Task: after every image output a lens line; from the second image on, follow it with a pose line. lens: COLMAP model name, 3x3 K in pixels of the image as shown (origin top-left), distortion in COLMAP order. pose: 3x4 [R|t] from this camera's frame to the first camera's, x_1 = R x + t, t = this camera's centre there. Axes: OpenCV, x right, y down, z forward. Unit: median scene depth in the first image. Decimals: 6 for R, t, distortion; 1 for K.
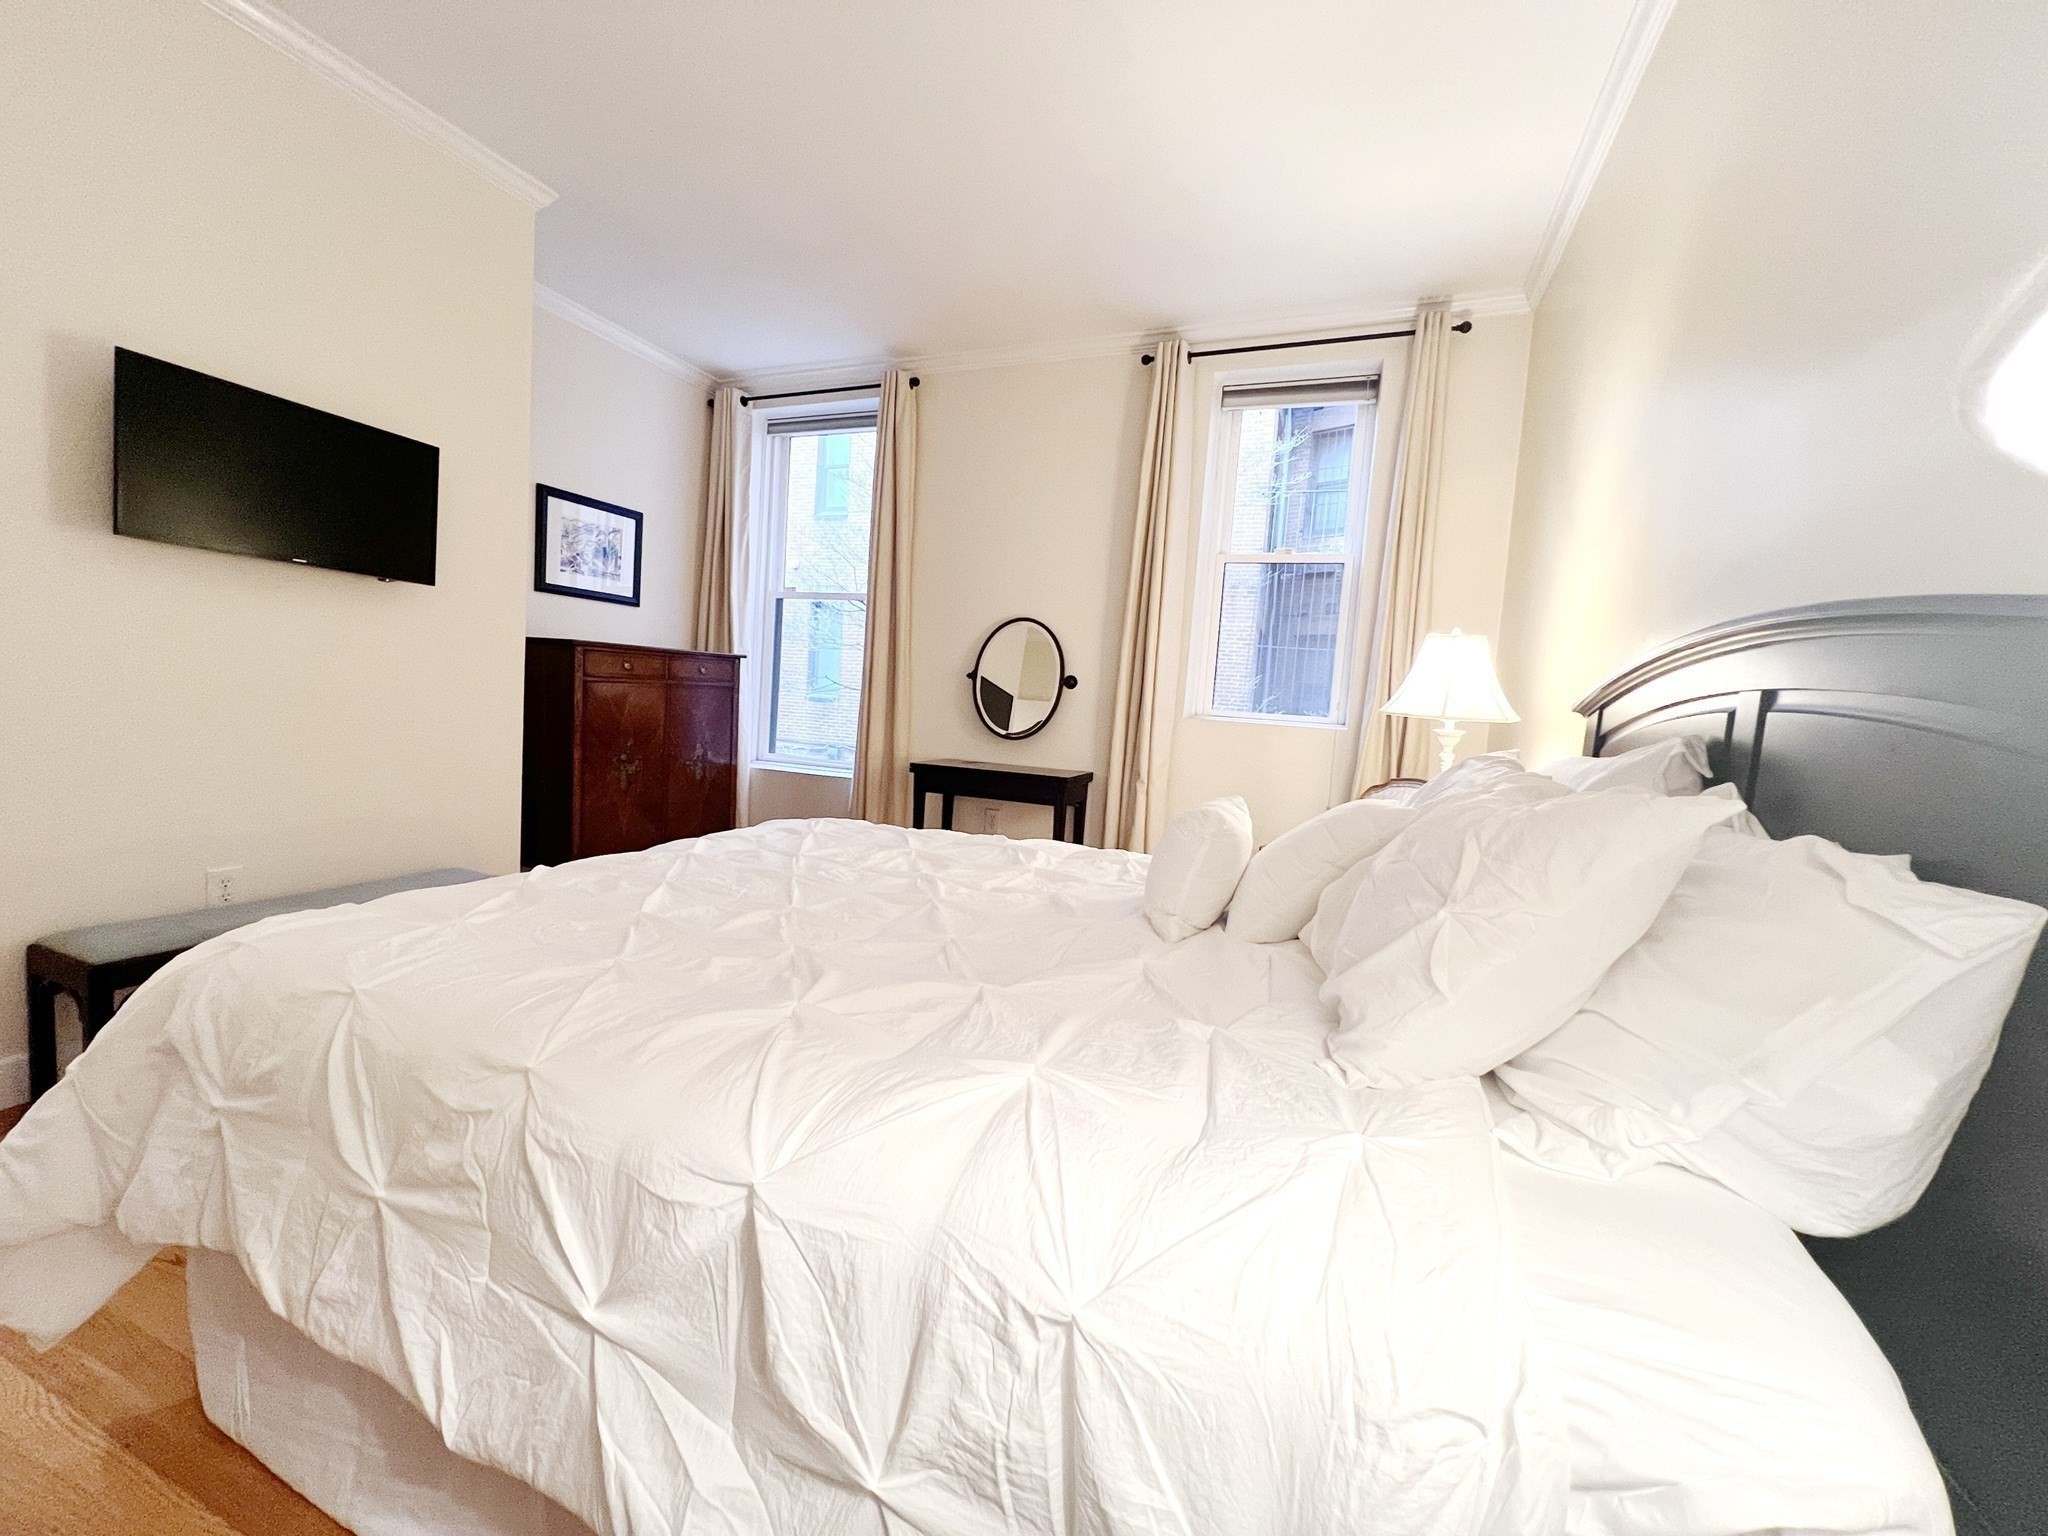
lens RADIAL K [[811.9, 0, 1024.0], [0, 811.9, 768.0], [0, 0, 1]] dist [-0.012228, -0.000276]
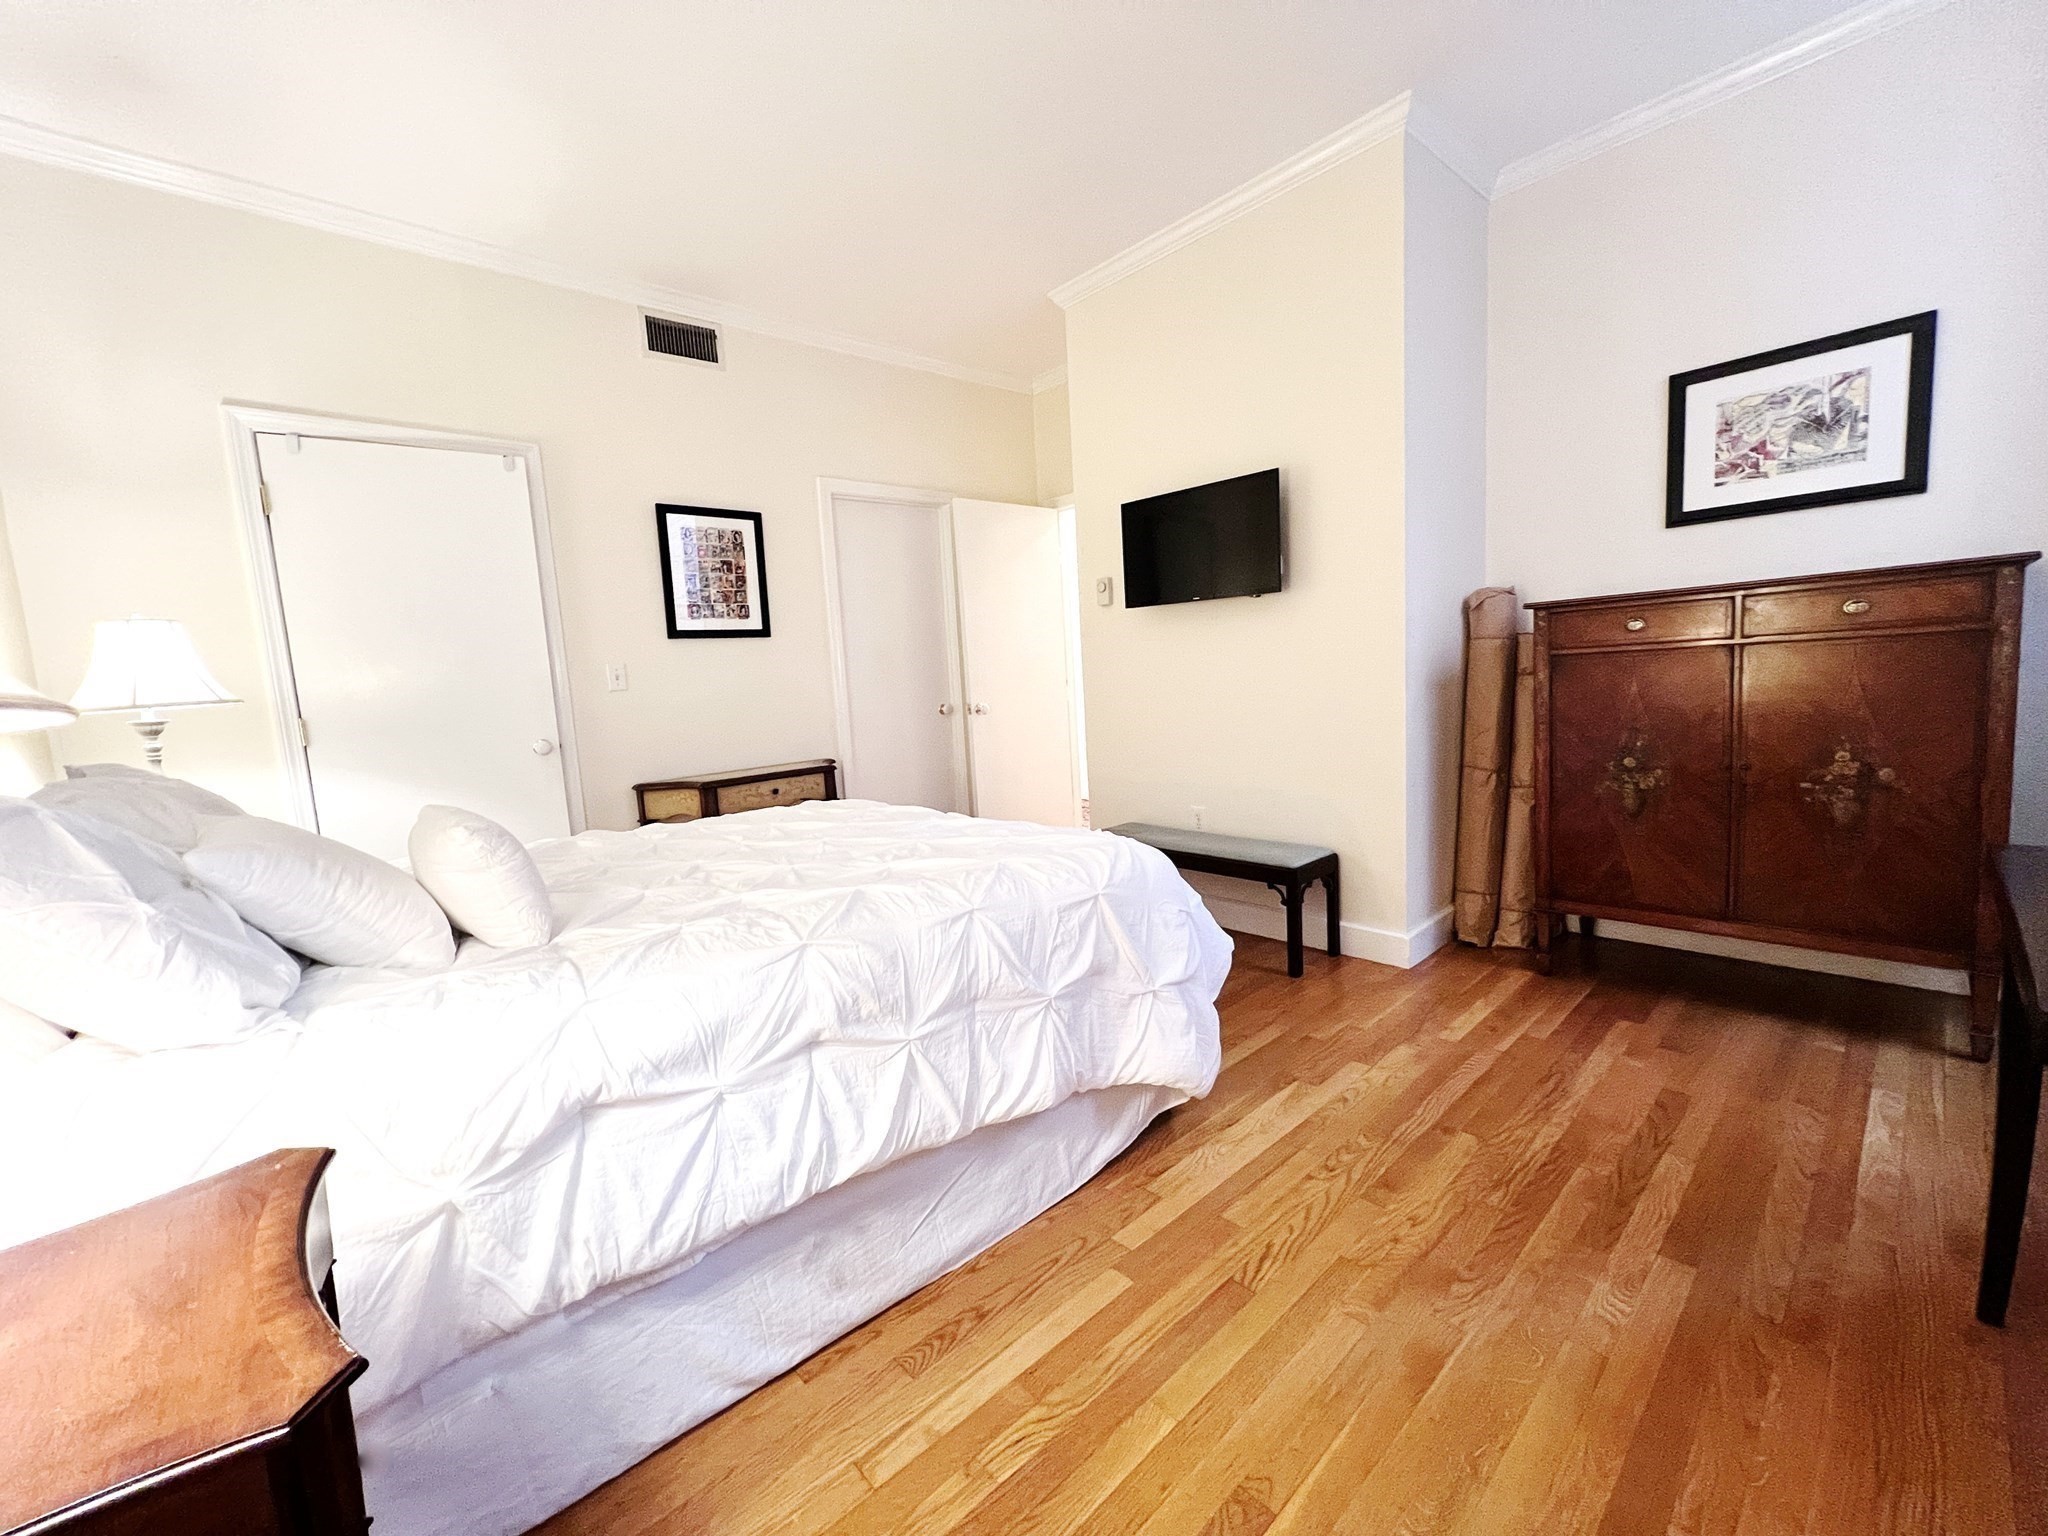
lens RADIAL K [[811.9, 0, 1024.0], [0, 811.9, 768.0], [0, 0, 1]] dist [-0.012228, -0.000276]
pose [[-0.450467, 0.068533, -0.890159, 0.313963], [-0.039925, 0.994506, 0.096770, -0.051606], [0.891900, 0.079132, -0.445256, 0.823296]]
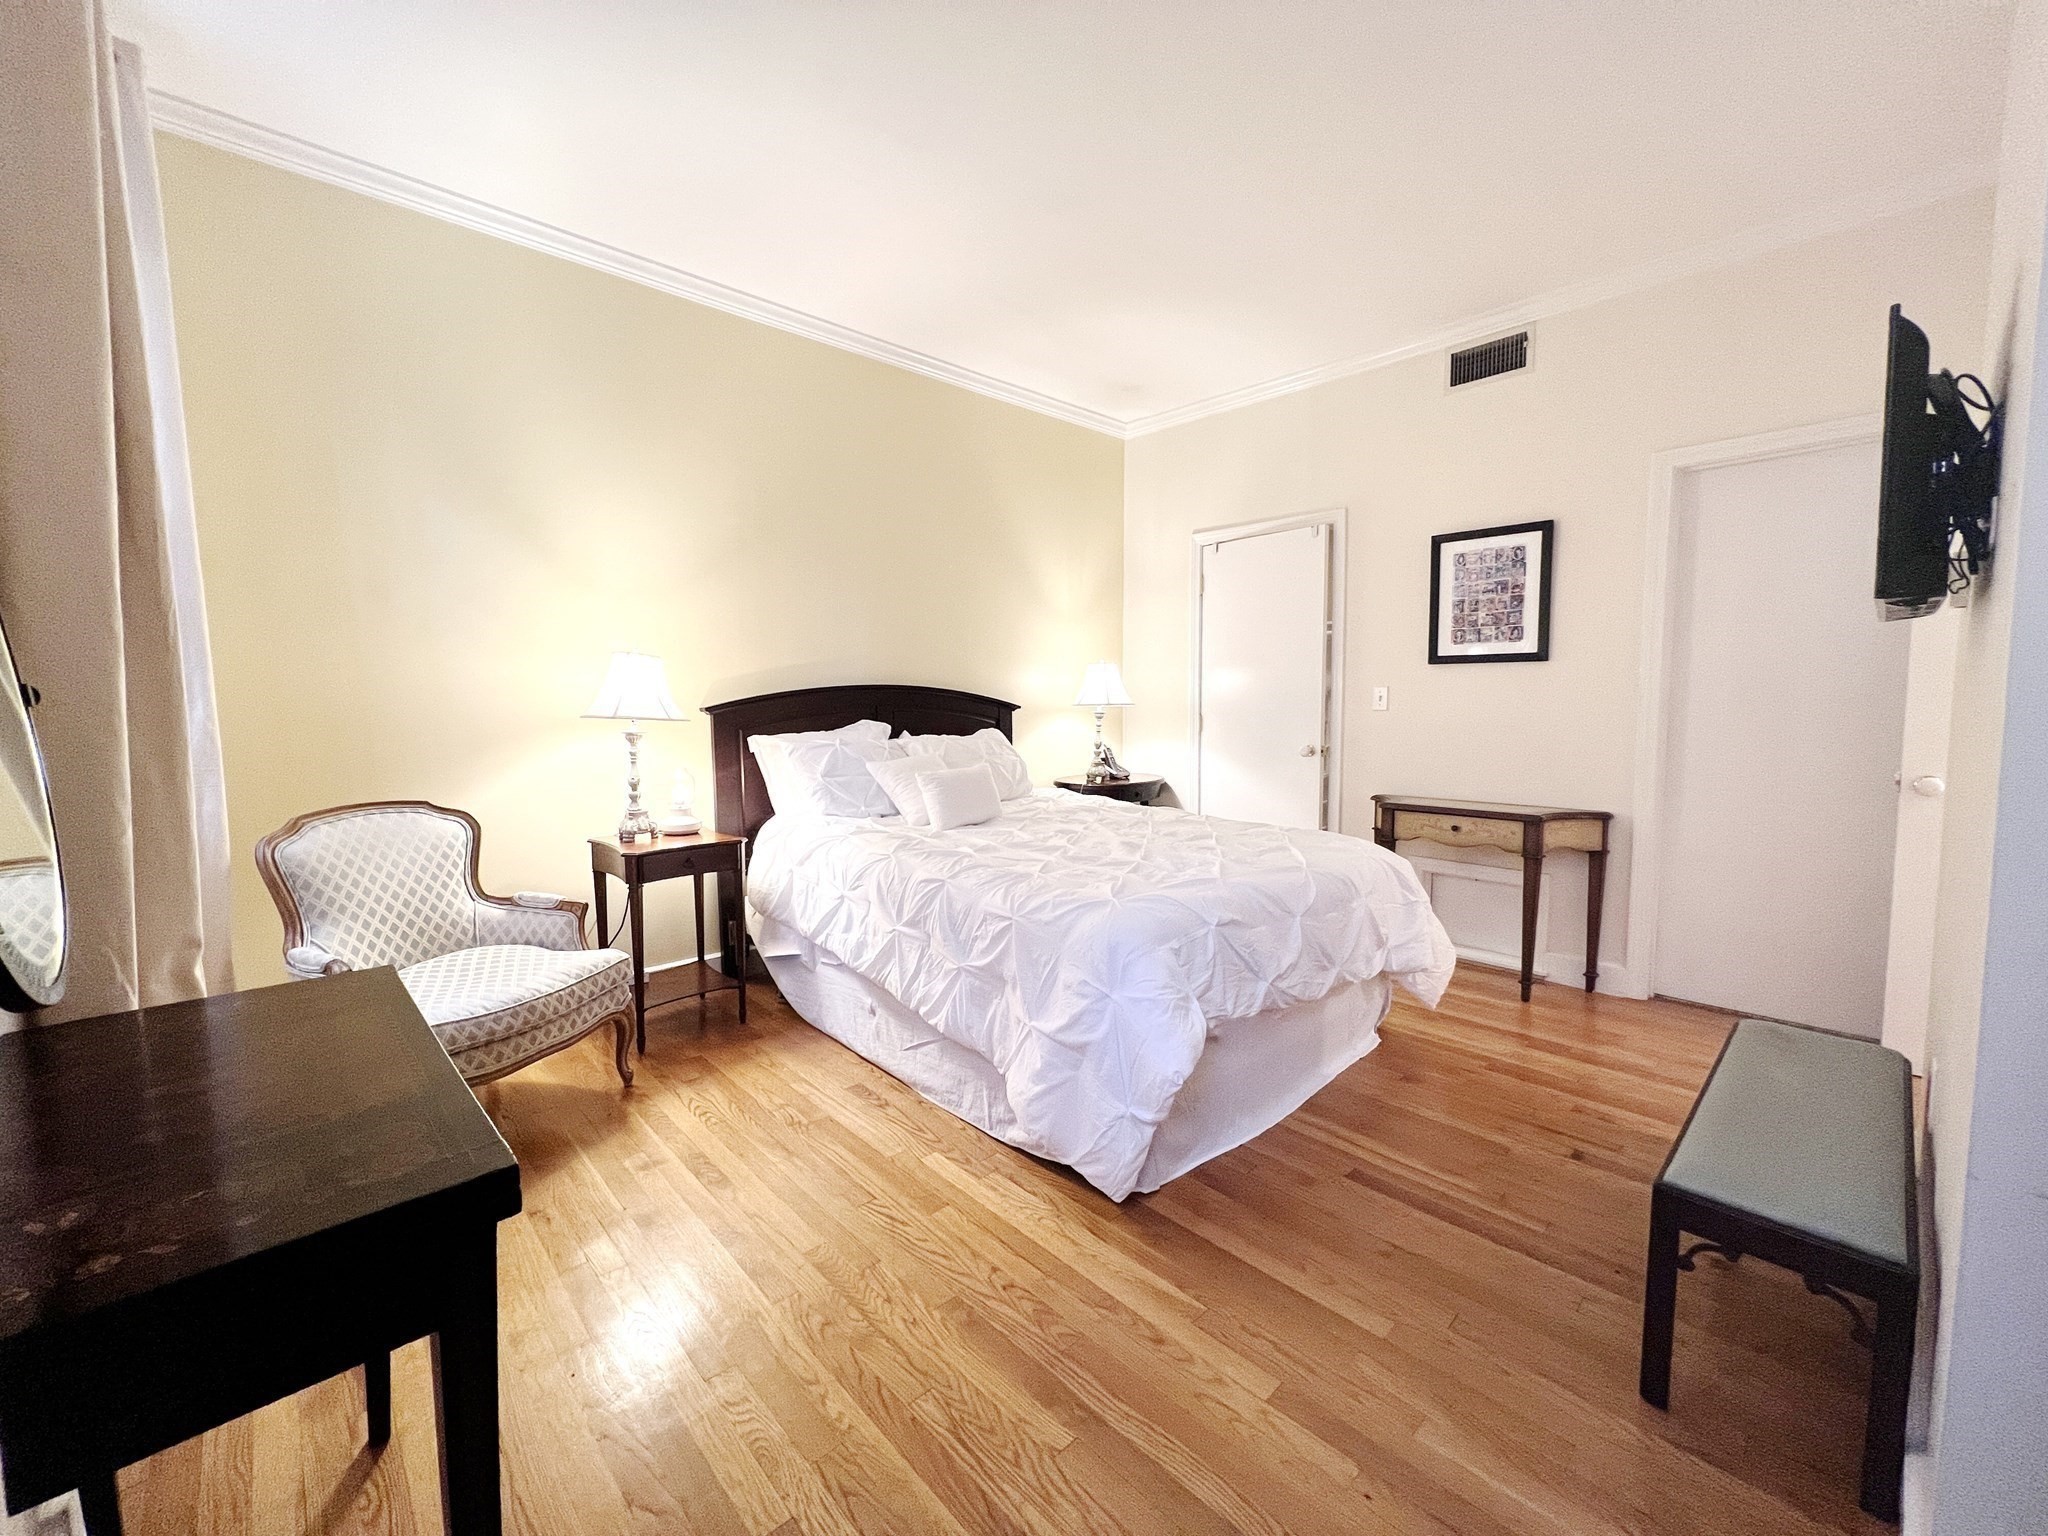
lens RADIAL K [[811.9, 0, 1024.0], [0, 811.9, 768.0], [0, 0, 1]] dist [-0.012228, -0.000276]
pose [[-0.902992, -0.095061, 0.419009, -0.331289], [-0.019473, 0.983270, 0.181110, -0.138576], [-0.429216, 0.155382, -0.889736, 1.133065]]
